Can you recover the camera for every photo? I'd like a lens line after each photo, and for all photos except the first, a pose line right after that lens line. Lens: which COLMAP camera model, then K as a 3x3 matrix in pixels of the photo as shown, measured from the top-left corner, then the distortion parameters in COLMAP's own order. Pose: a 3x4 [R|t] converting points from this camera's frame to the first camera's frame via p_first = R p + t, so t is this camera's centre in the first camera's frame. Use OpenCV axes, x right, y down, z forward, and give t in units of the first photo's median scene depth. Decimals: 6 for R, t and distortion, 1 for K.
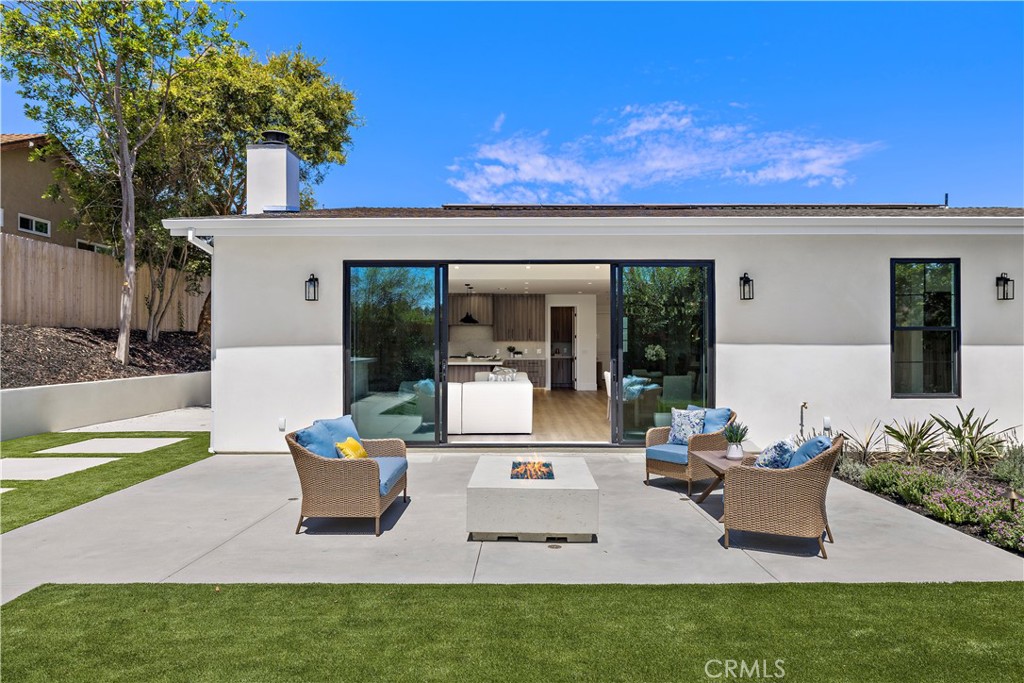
lens RADIAL K [[697.3, 0, 517.3], [0, 697.3, 339.5], [0, 0, 1]] dist [0.004989, -0.000303]
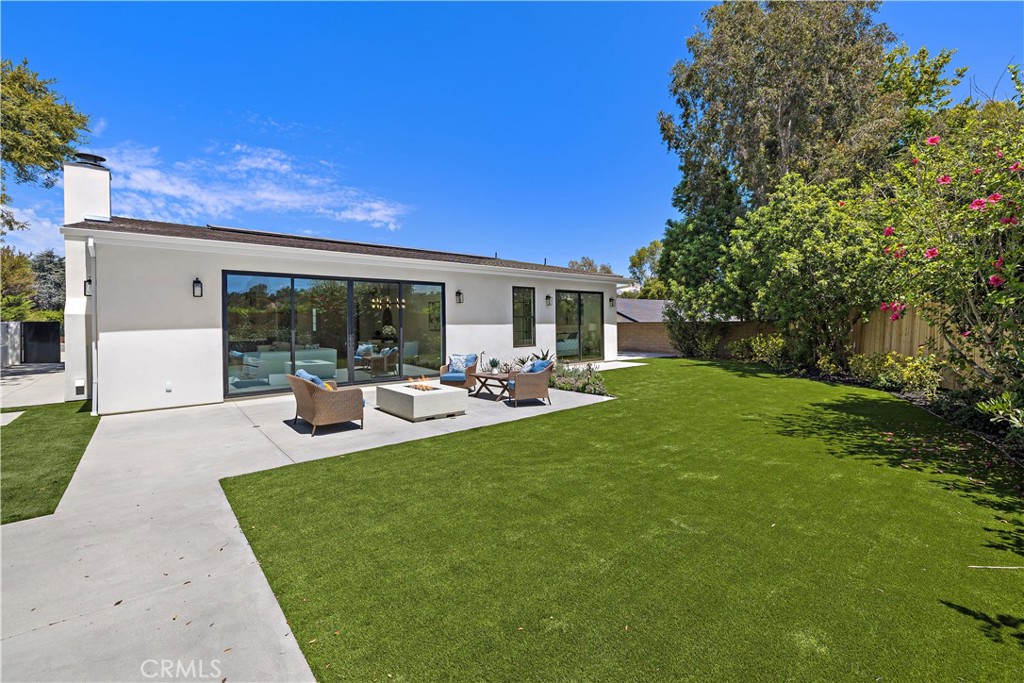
lens RADIAL K [[435.6, 0, 529.9], [0, 435.6, 328.2], [0, 0, 1]] dist [0.025018, -0.000232]
pose [[0.745568, -0.015992, 0.666238, -0.414931], [0.006308, 0.999837, 0.016941, -0.002505], [-0.666400, -0.008428, 0.745547, -0.105923]]
